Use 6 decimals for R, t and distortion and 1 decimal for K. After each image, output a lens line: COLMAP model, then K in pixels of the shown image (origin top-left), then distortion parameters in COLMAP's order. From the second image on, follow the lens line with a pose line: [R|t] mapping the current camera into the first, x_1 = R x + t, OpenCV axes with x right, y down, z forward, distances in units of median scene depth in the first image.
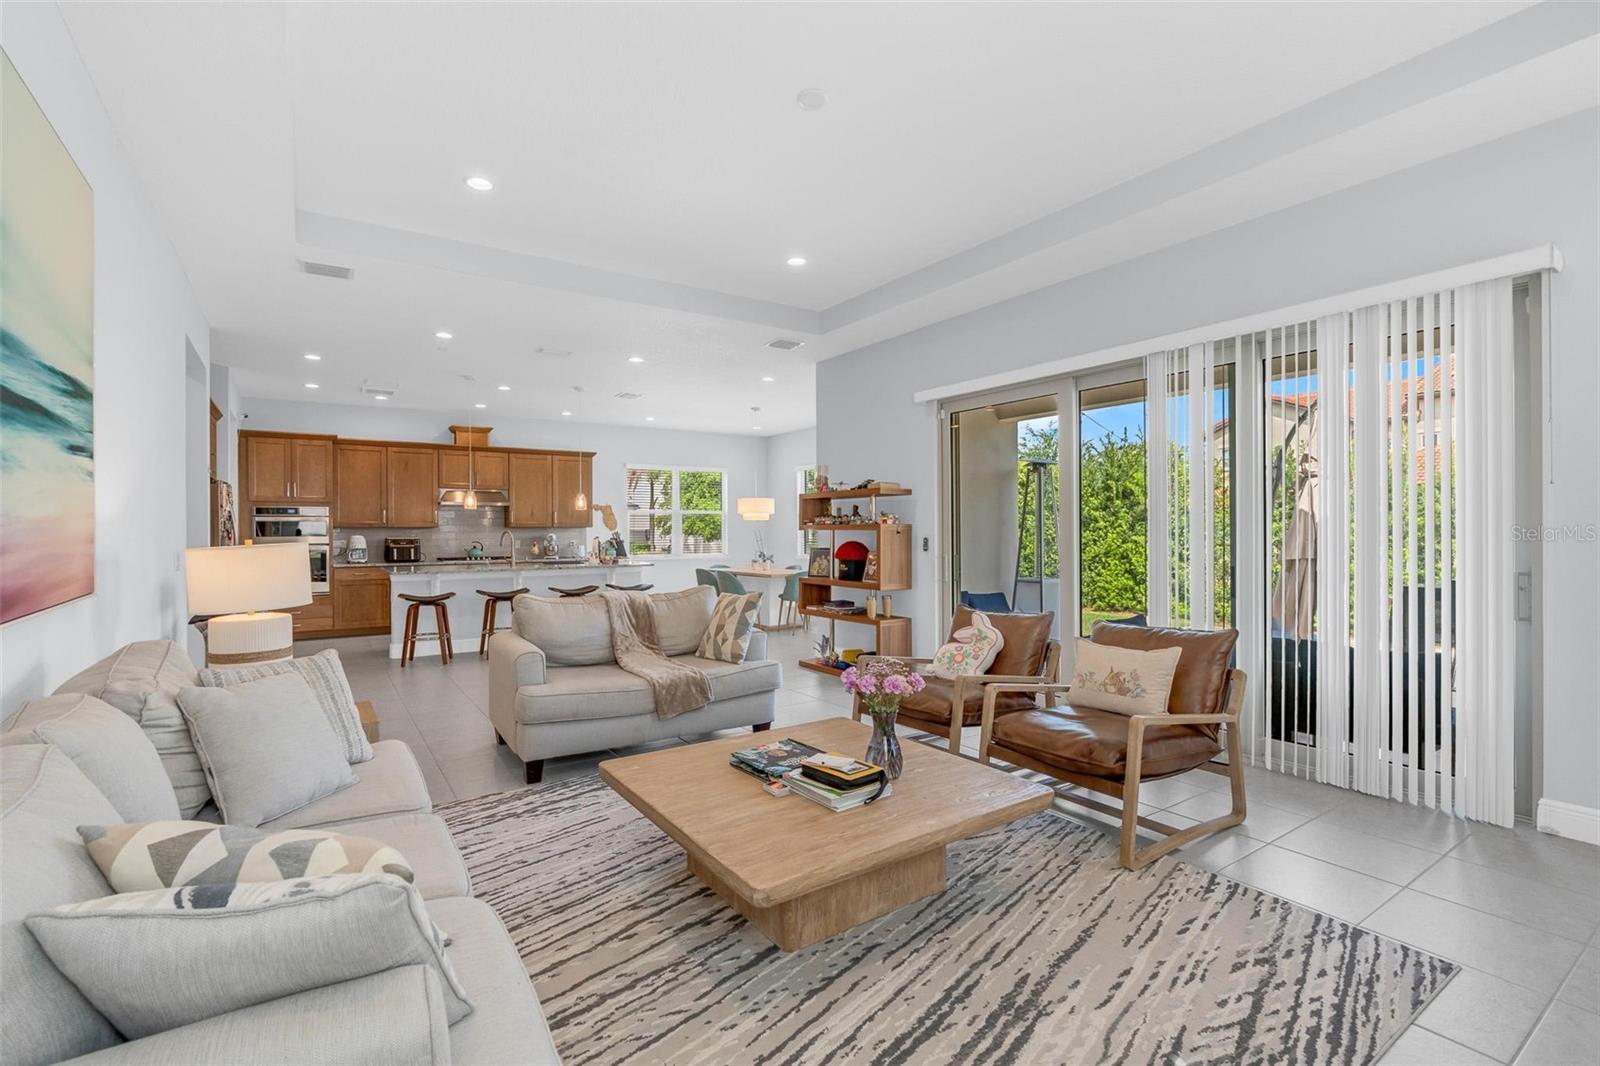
lens RADIAL K [[726.9, 0, 795.5], [0, 726.9, 528.8], [0, 0, 1]] dist [-0.006375, 0.003129]
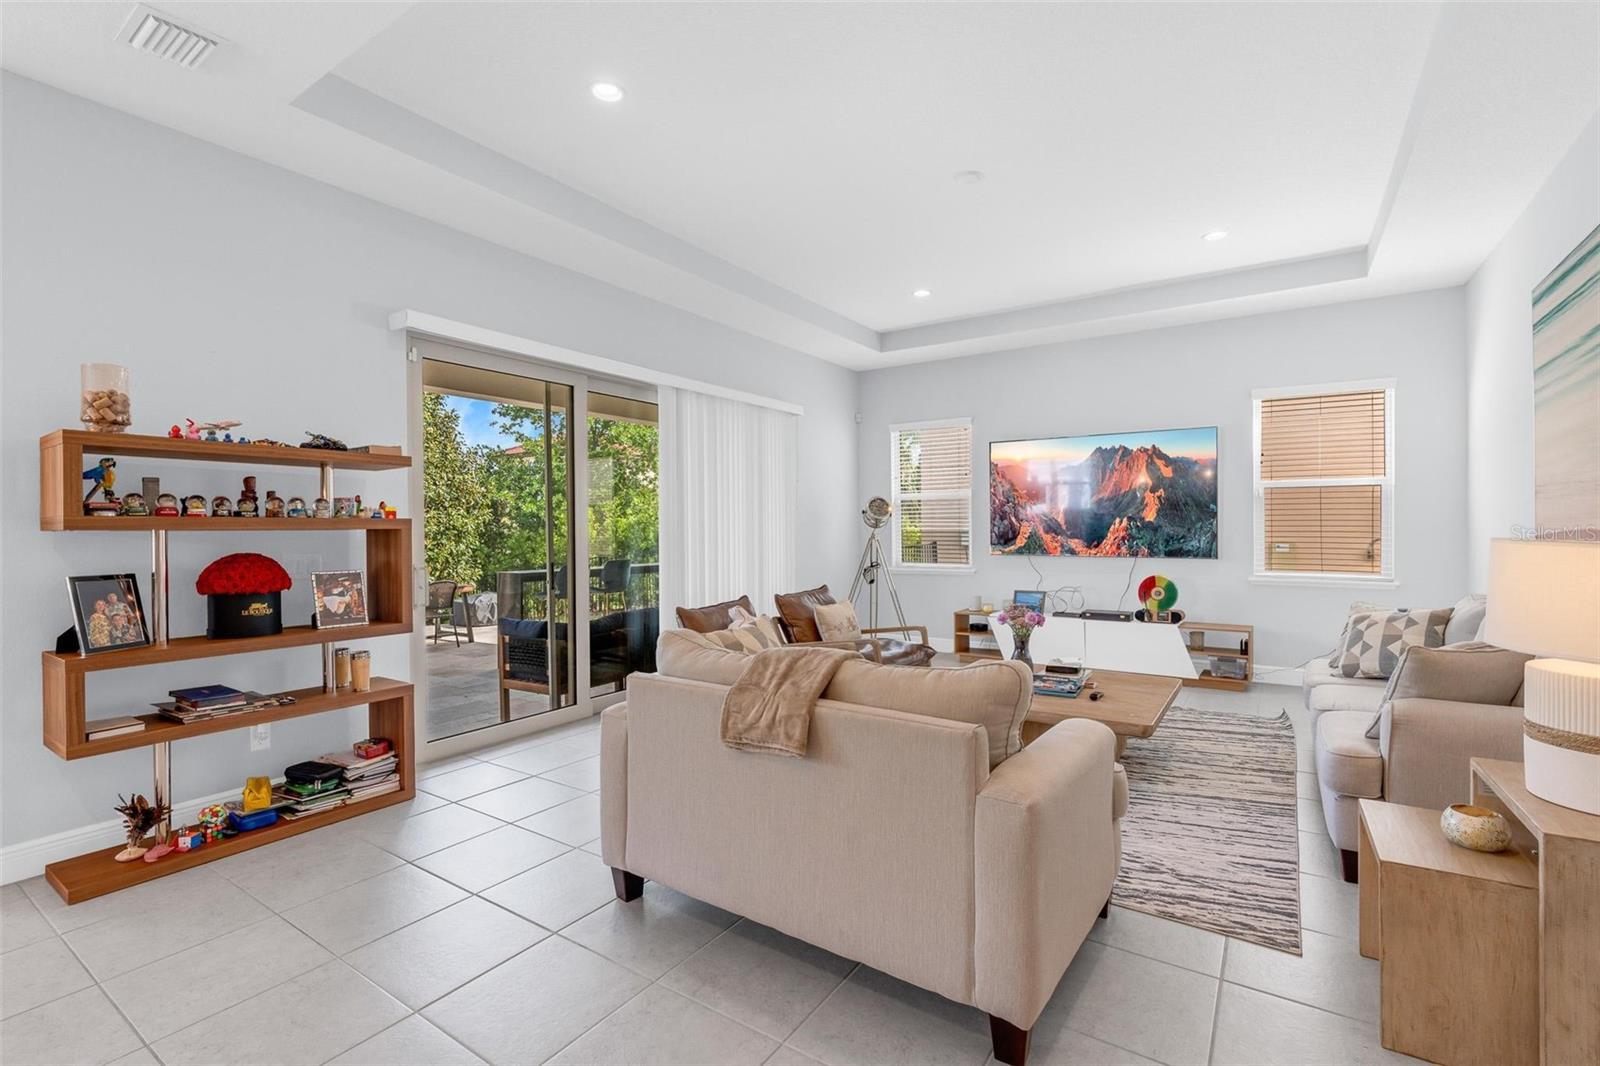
lens RADIAL K [[726.9, 0, 790.4], [0, 726.9, 537.0], [0, 0, 1]] dist [-0.006375, 0.003129]
pose [[-0.366804, -0.005229, 0.930284, -0.487219], [0.004583, 0.999962, 0.007427, 0.004836], [-0.930287, 0.006987, -0.366766, 0.840083]]
